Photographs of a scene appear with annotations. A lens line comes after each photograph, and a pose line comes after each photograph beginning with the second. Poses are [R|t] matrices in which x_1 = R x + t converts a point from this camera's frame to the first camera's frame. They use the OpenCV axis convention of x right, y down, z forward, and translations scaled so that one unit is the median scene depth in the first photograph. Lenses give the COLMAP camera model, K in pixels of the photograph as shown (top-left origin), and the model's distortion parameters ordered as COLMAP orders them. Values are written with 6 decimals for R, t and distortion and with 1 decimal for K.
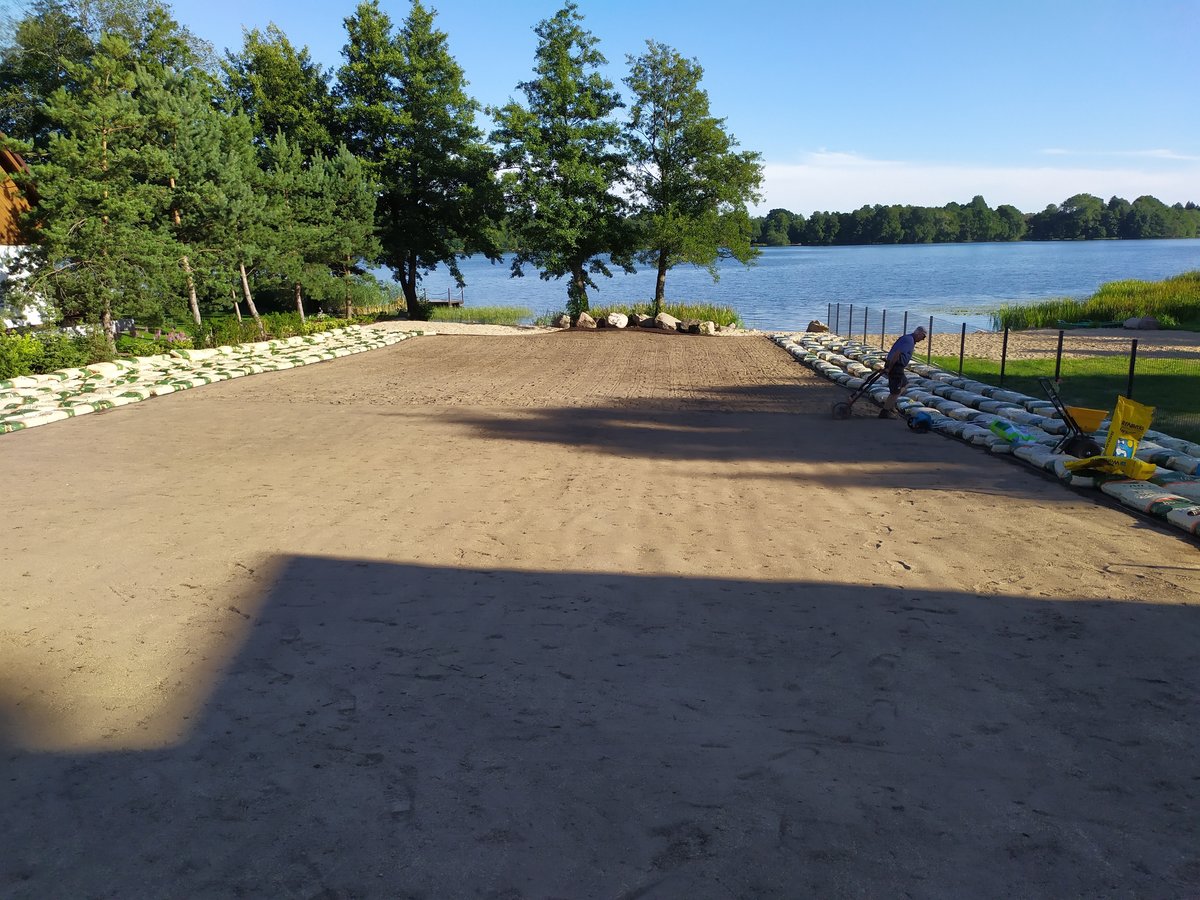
lens RADIAL K [[876.1, 0, 590.6], [0, 876.1, 475.9], [0, 0, 1]] dist [0.070999, -0.061616]
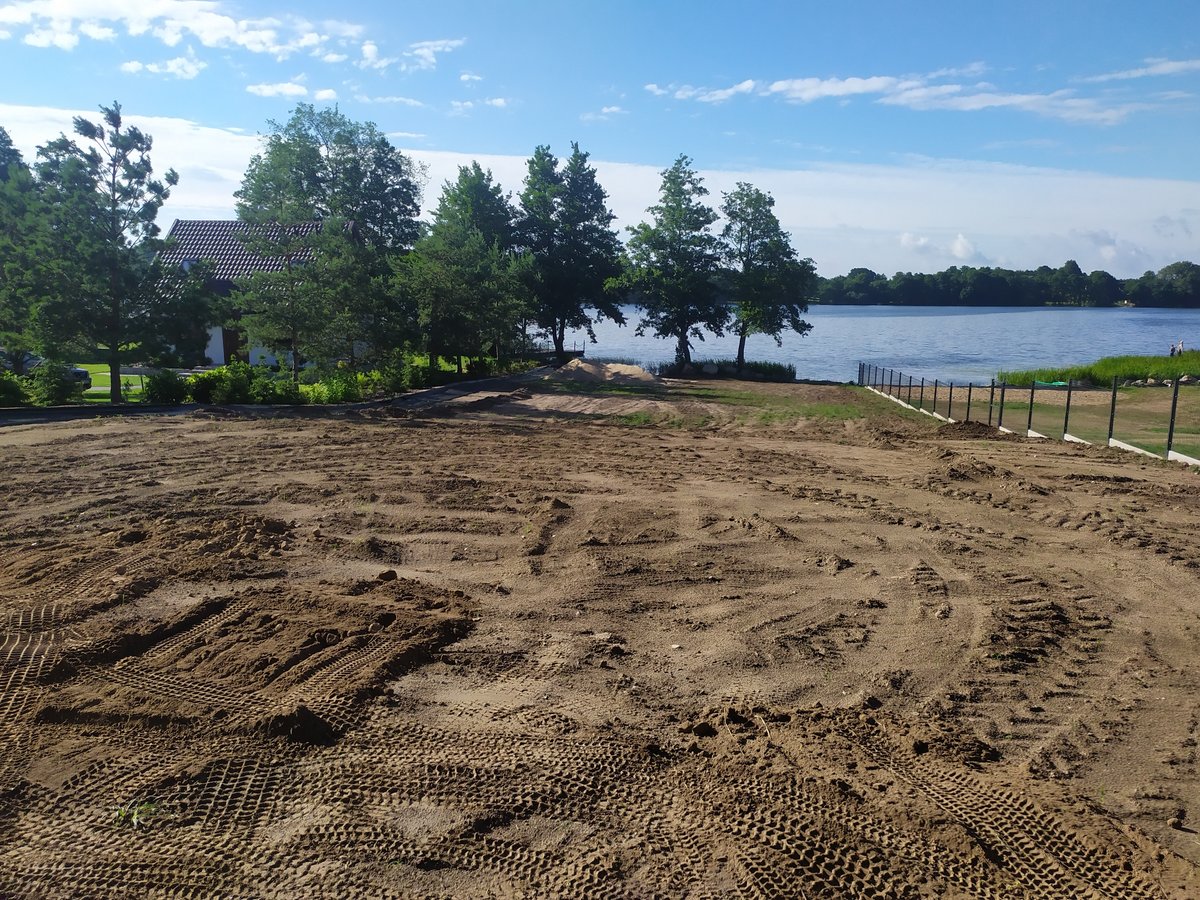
lens RADIAL K [[903.6, 0, 588.5], [0, 903.6, 452.5], [0, 0, 1]] dist [0.056028, -0.045443]
pose [[0.995830, 0.043109, -0.080400, -0.037400], [-0.049731, 0.995369, -0.082266, 0.079567], [0.076481, 0.085921, 0.993362, -0.422314]]
